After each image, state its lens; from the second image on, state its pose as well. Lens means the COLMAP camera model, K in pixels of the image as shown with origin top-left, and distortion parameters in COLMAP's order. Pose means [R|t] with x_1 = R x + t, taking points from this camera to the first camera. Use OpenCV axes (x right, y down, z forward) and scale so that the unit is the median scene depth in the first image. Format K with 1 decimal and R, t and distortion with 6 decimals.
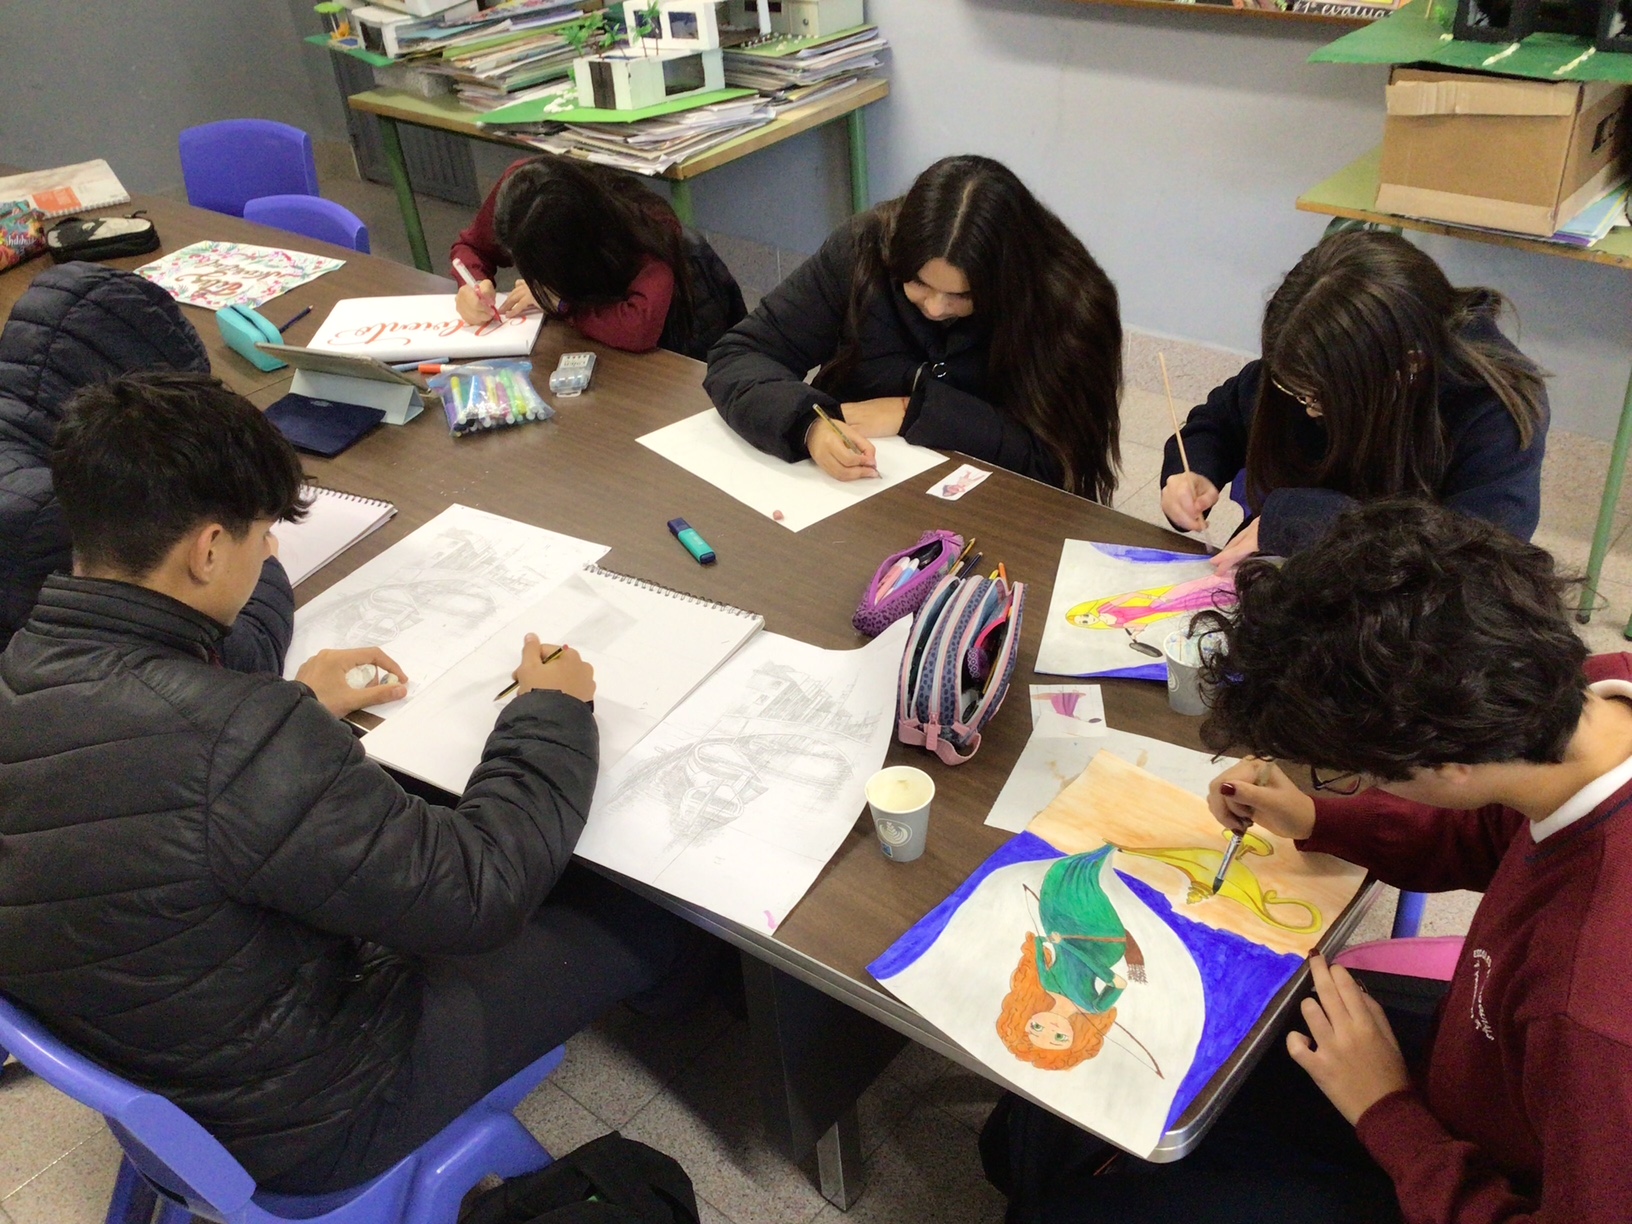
lens RADIAL K [[1495.1, 0, 813.5], [0, 1495.1, 609.3], [0, 0, 1]] dist [0.019528, 0.000000]
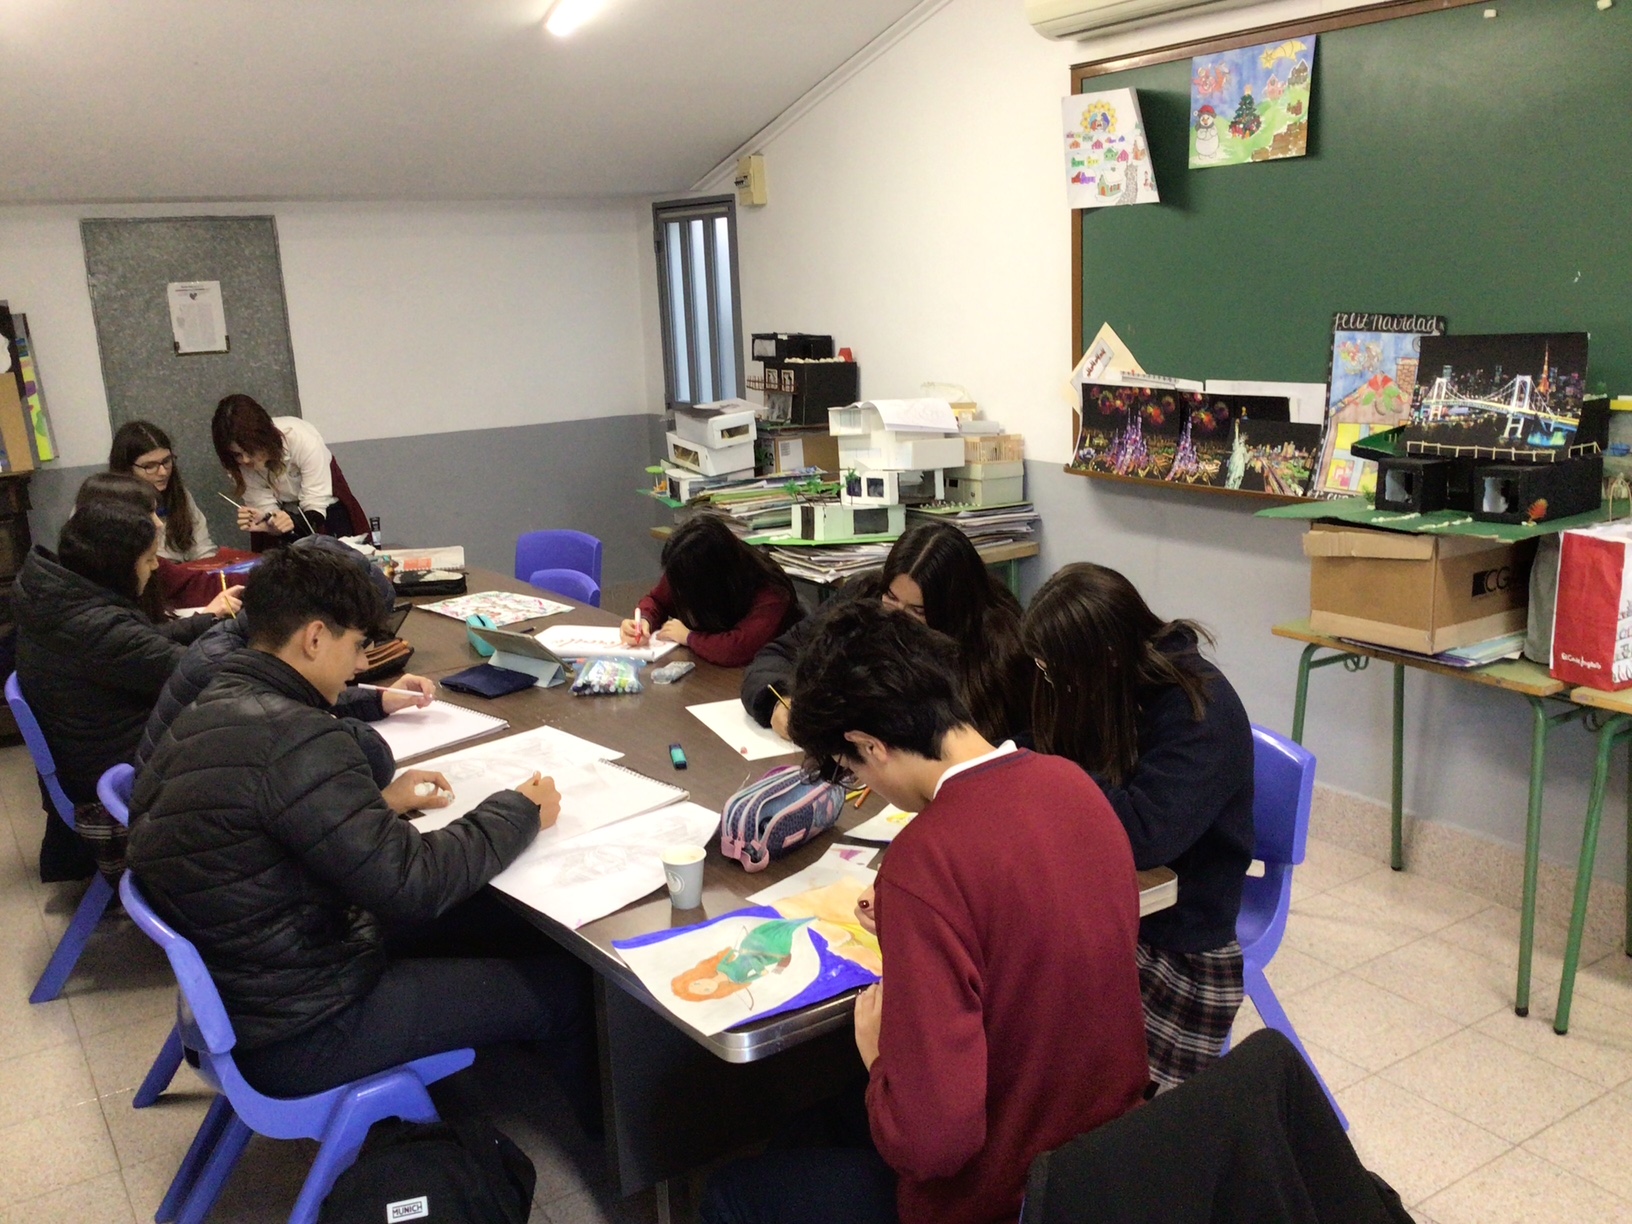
lens RADIAL K [[1495.1, 0, 818.9], [0, 1495.1, 615.9], [0, 0, 1]] dist [0.019528, 0.000000]
pose [[0.957030, 0.095926, -0.273662, 0.337266], [-0.183446, 0.931146, -0.315141, 0.202365], [0.224589, 0.351802, 0.908733, -0.245480]]
